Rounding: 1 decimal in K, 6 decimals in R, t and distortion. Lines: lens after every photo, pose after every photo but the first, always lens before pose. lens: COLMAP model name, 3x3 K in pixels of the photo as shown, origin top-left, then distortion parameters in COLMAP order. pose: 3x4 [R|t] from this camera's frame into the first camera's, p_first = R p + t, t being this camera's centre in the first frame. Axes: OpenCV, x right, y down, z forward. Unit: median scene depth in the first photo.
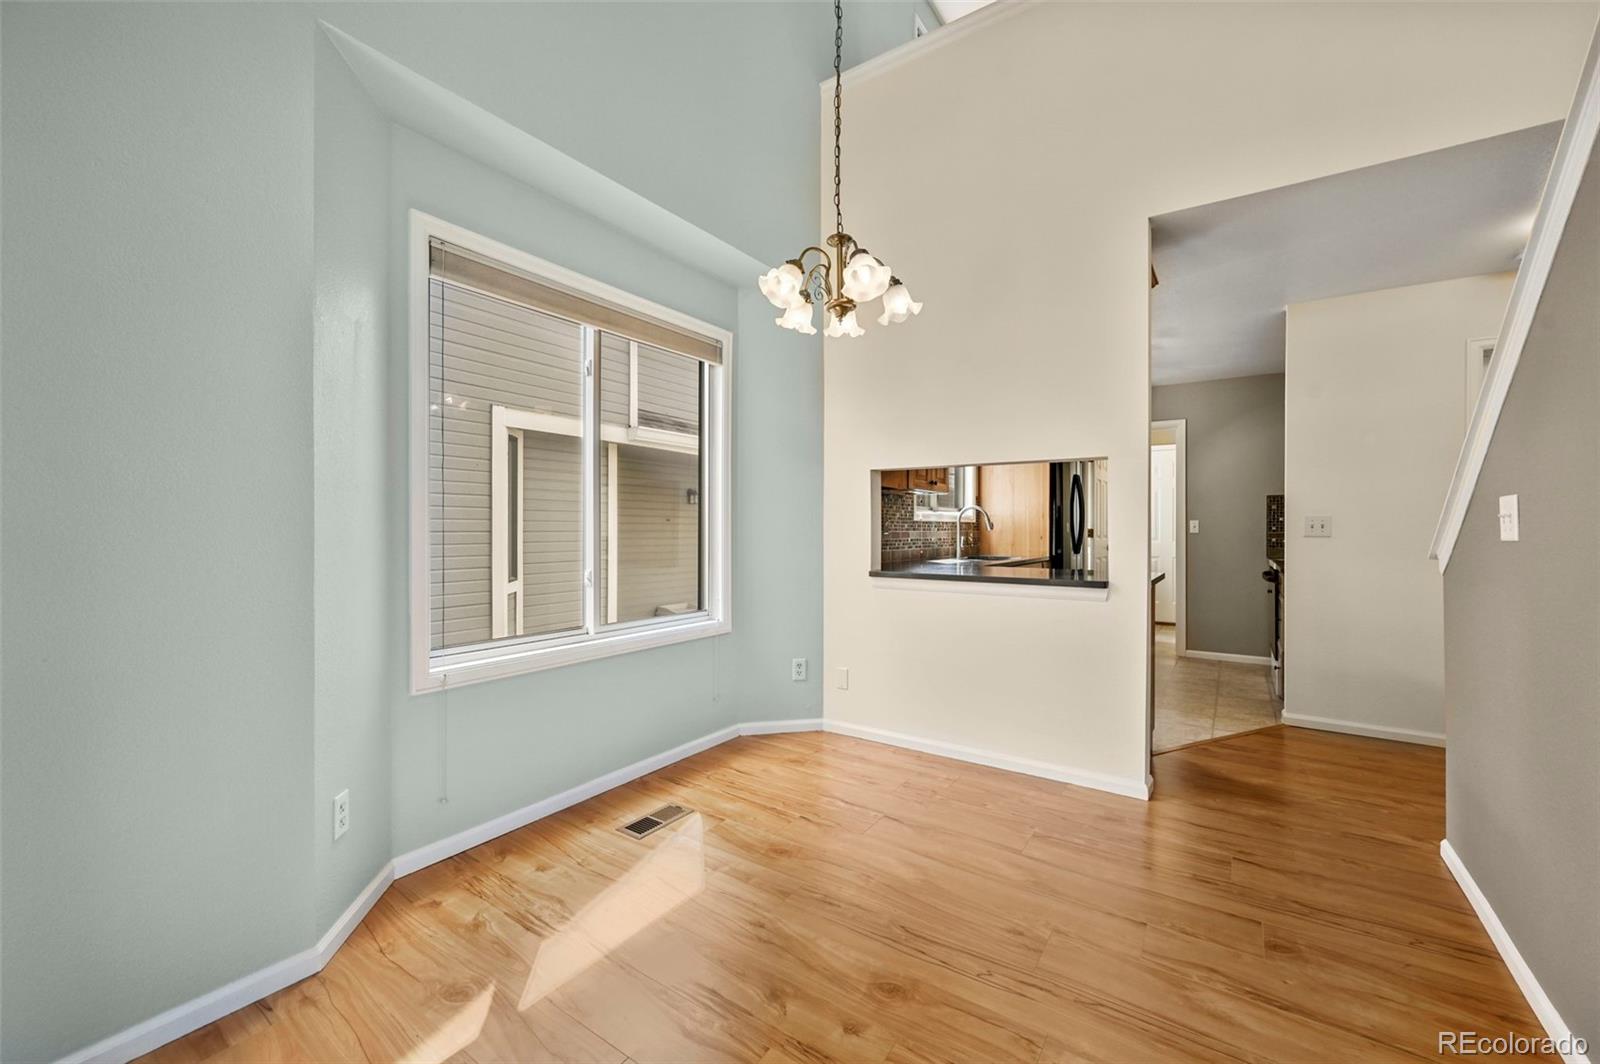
lens RADIAL K [[636.4, 0, 799.3], [0, 636.4, 534.6], [0, 0, 1]] dist [-0.003017, 0.000424]
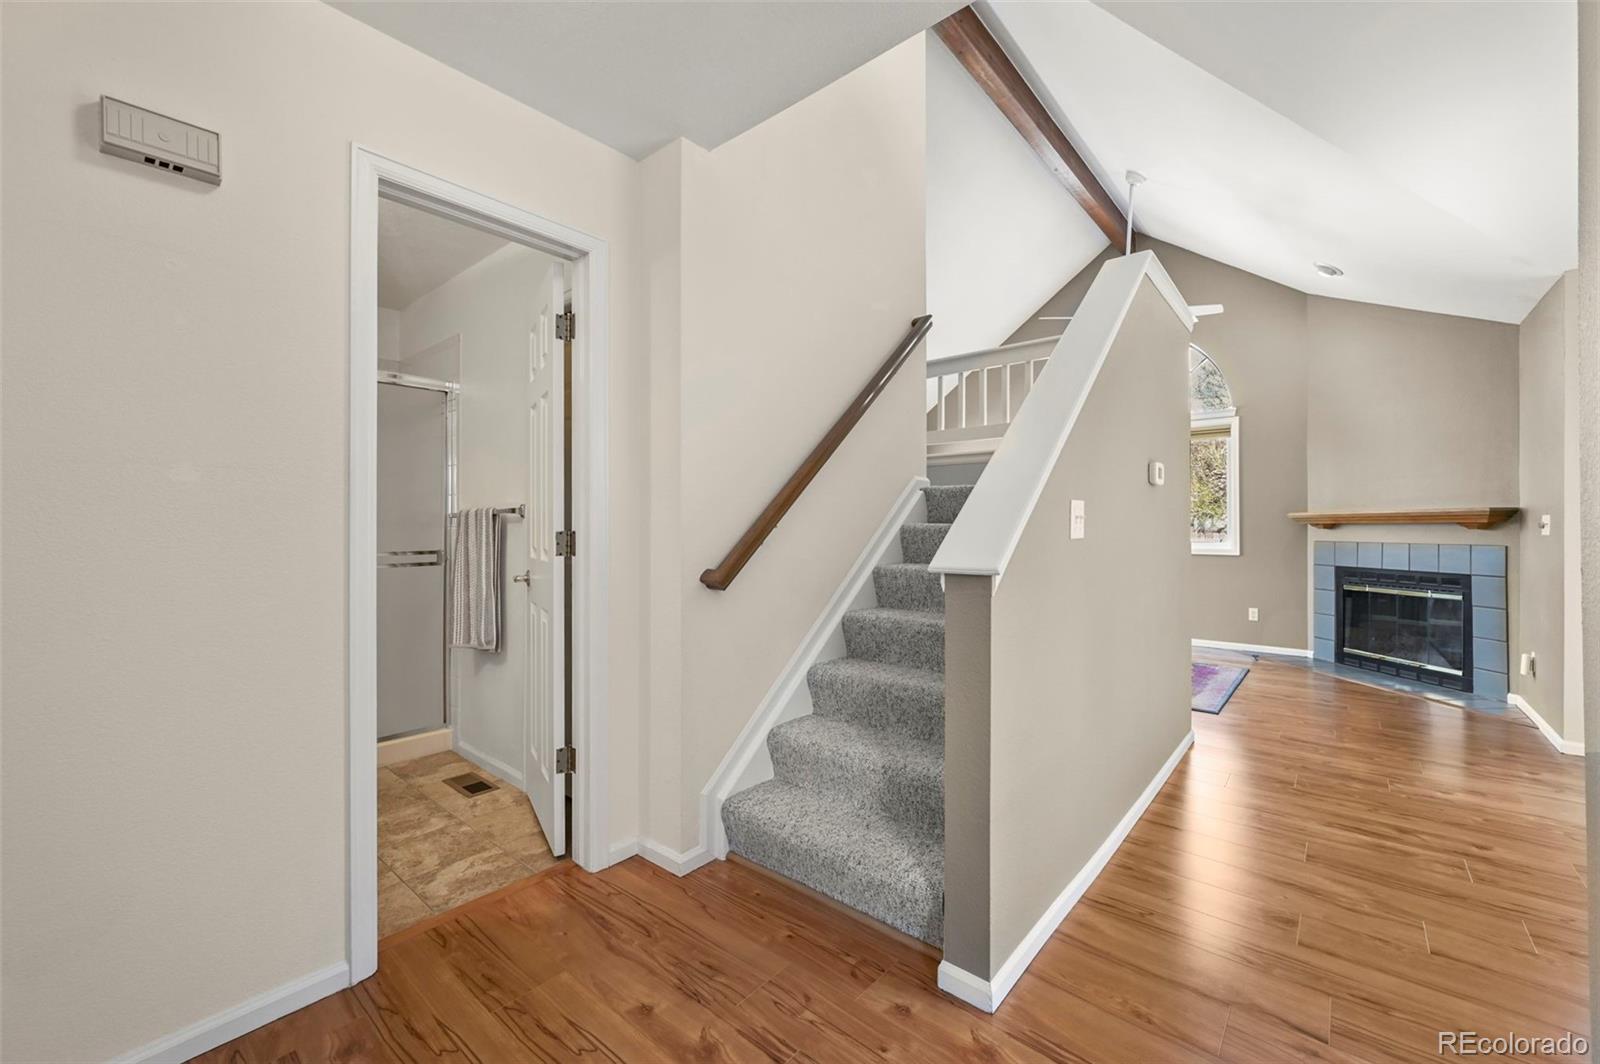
lens RADIAL K [[636.4, 0, 802.9], [0, 636.4, 525.4], [0, 0, 1]] dist [-0.003017, 0.000424]
pose [[-0.994567, -0.001995, 0.104077, 0.698807], [-0.001281, 0.999975, 0.006923, -0.010347], [-0.104088, 0.006752, -0.994545, 1.031530]]
